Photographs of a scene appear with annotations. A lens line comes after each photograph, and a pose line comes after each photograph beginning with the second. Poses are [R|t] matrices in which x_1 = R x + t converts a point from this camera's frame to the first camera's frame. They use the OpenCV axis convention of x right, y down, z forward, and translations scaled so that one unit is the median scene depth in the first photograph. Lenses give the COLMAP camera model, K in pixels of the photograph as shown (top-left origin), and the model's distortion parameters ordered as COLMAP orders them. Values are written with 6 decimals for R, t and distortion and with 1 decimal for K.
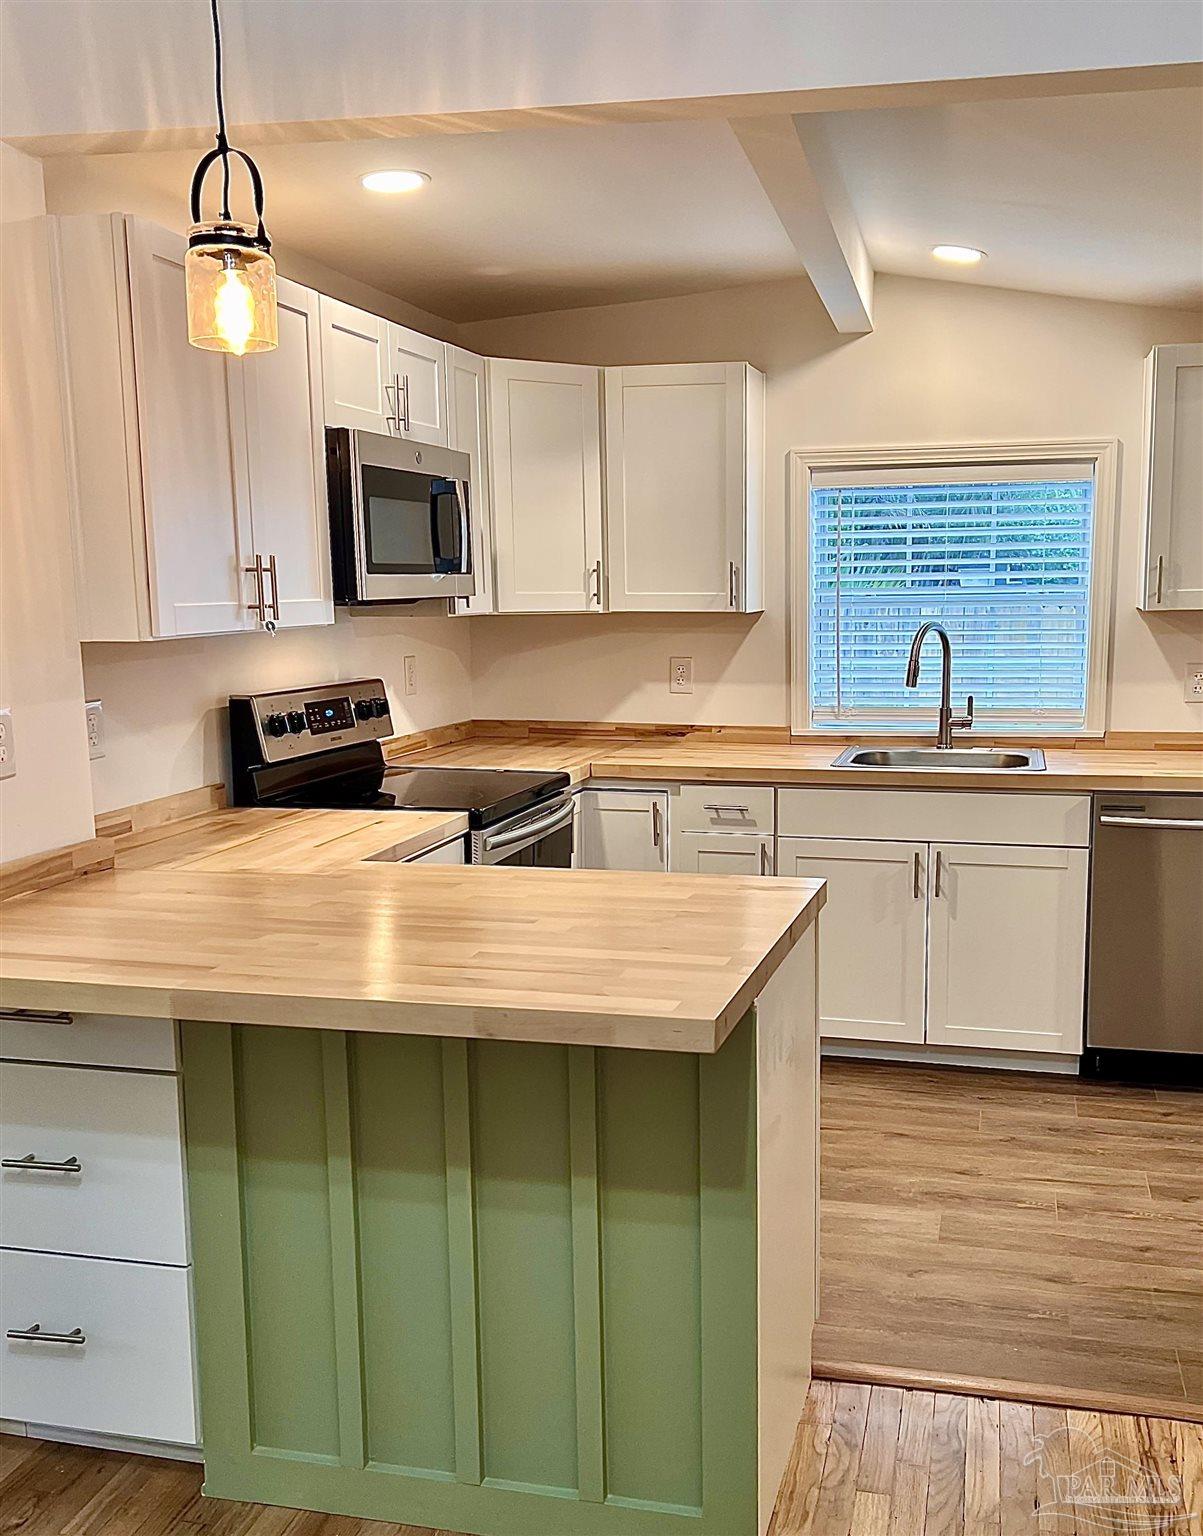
lens RADIAL K [[1489.5, 0, 709.3], [0, 1489.5, 794.5], [0, 0, 1]] dist [0.048724, 0.000000]
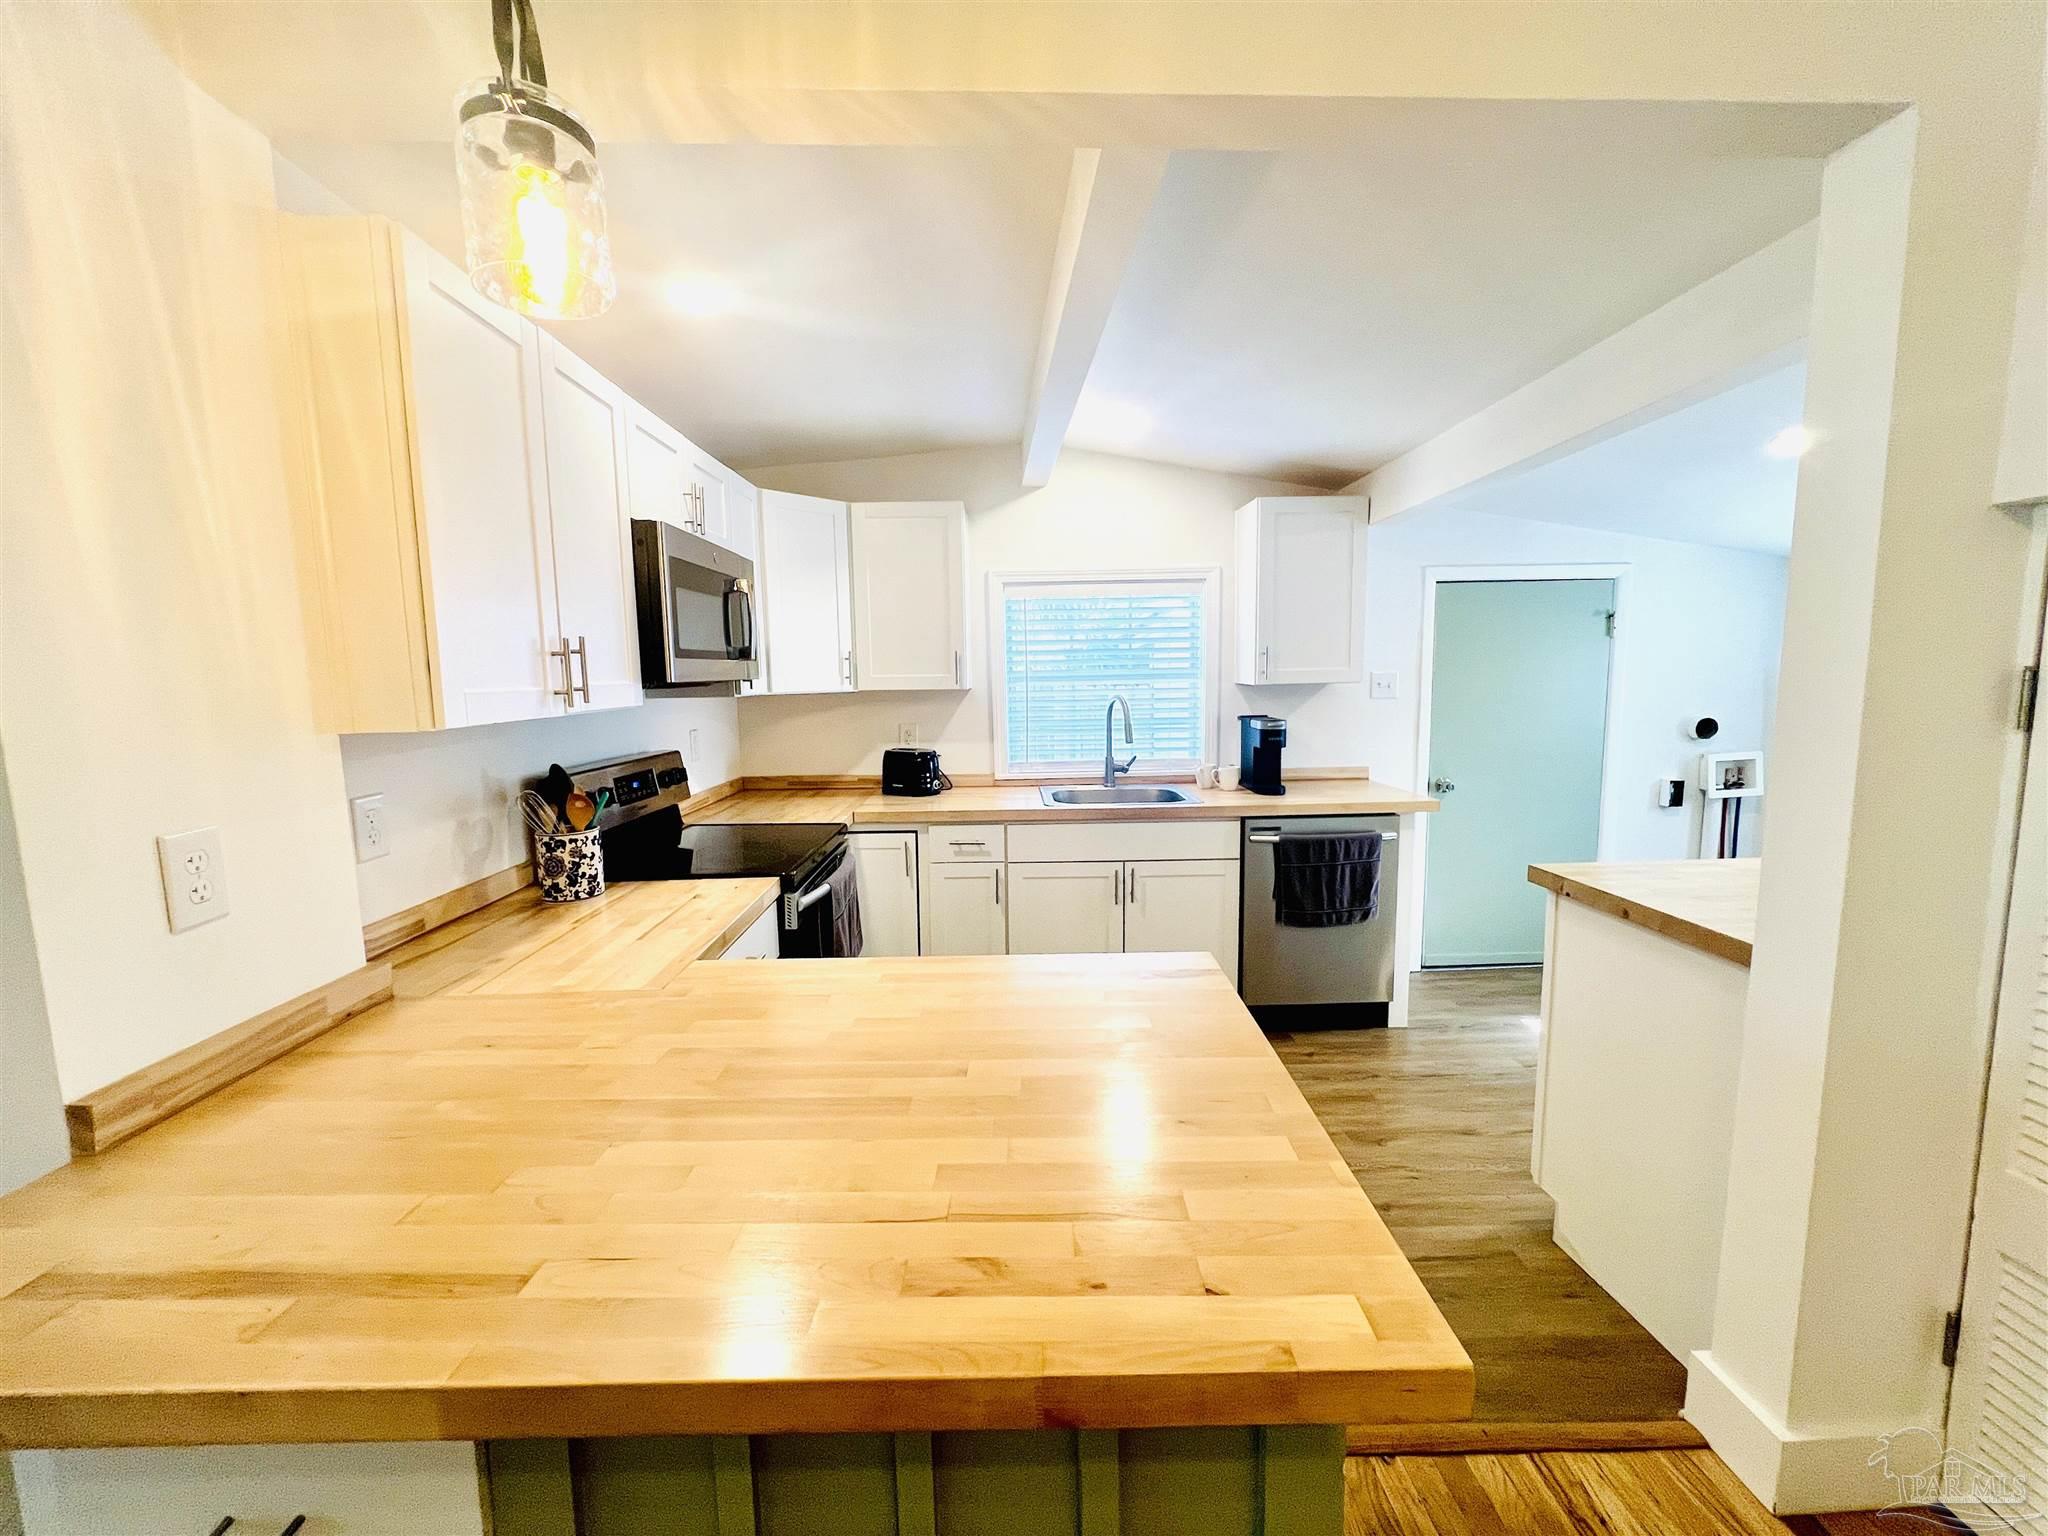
lens RADIAL K [[821.9, 0, 1020.3], [0, 821.9, 764.5], [0, 0, 1]] dist [0.001541, 0.001094]
pose [[0.974711, -0.035615, 0.220615, -0.105165], [0.043292, 0.998610, -0.030060, -0.037506], [-0.219238, 0.038851, 0.974898, 0.326737]]
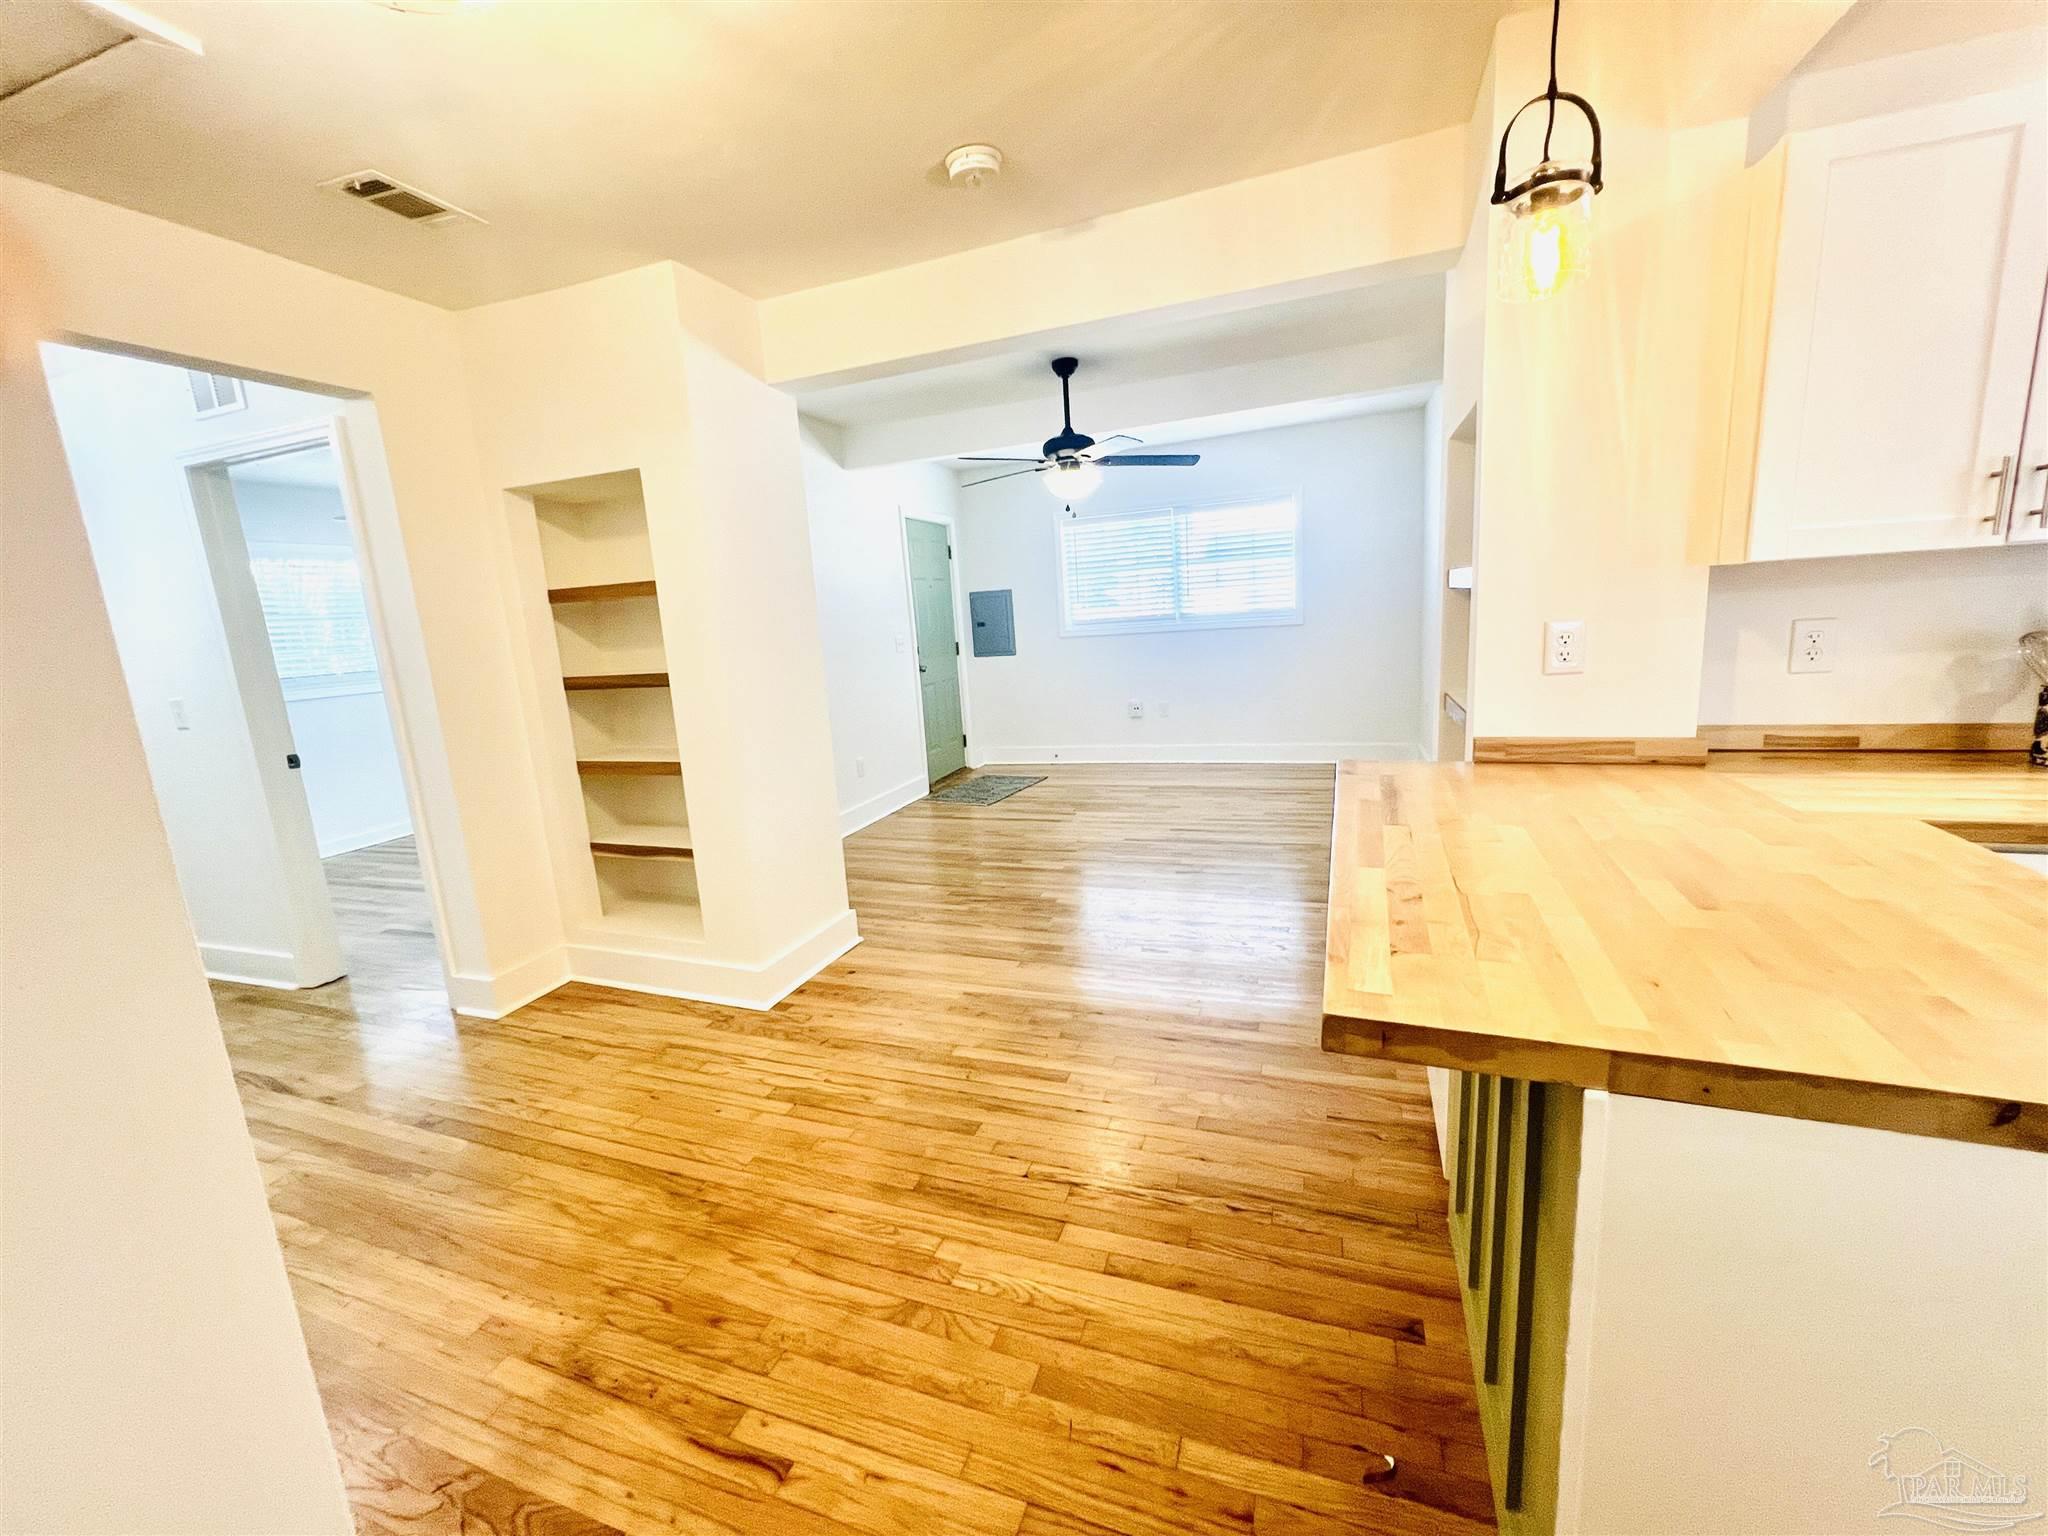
lens RADIAL K [[821.2, 0, 1026.6], [0, 821.2, 766.7], [0, 0, 1]] dist [-0.002515, 0.000615]
pose [[-0.156575, 0.206694, -0.965796, 0.205803], [-0.078876, 0.972117, 0.220834, -0.033991], [0.984511, 0.110755, -0.135906, 0.404412]]
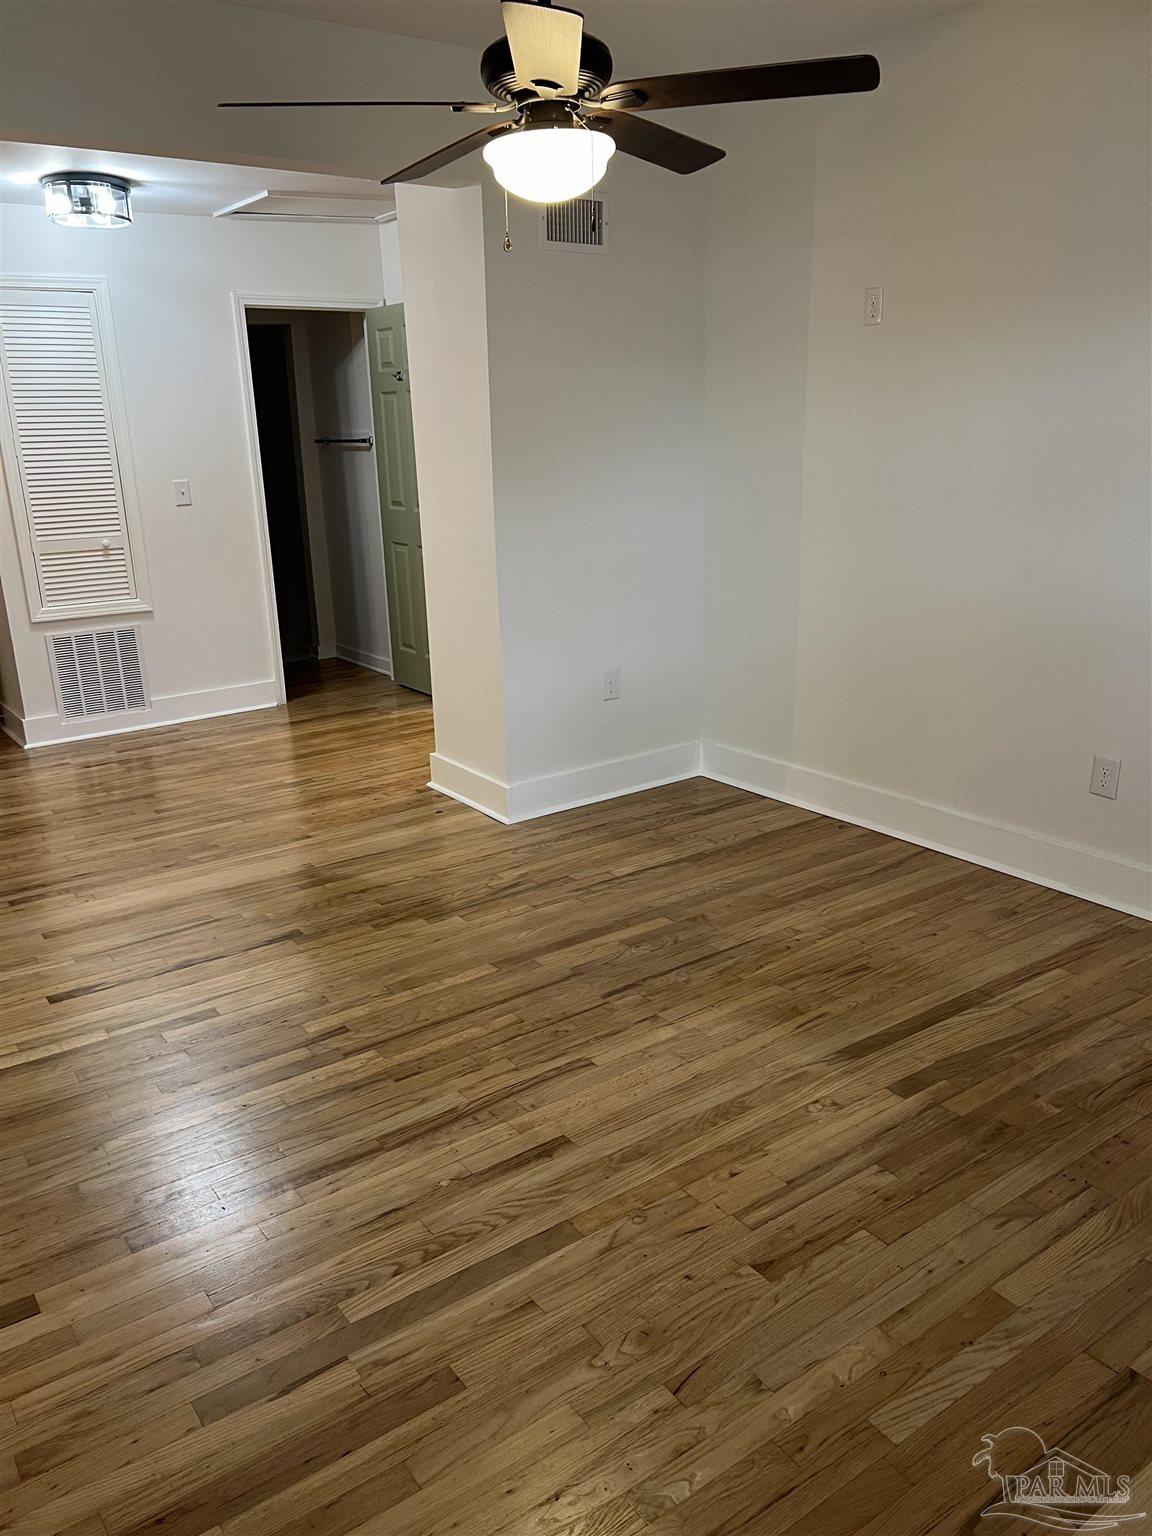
lens RADIAL K [[1136.0, 0, 561.0], [0, 1136.0, 793.3], [0, 0, 1]] dist [0.024373, -0.012934]
pose [[-0.723181, -0.185392, 0.665311, -1.298725], [0.135285, 0.906614, 0.399686, -0.095063], [-0.677279, 0.379052, -0.630566, 0.759327]]
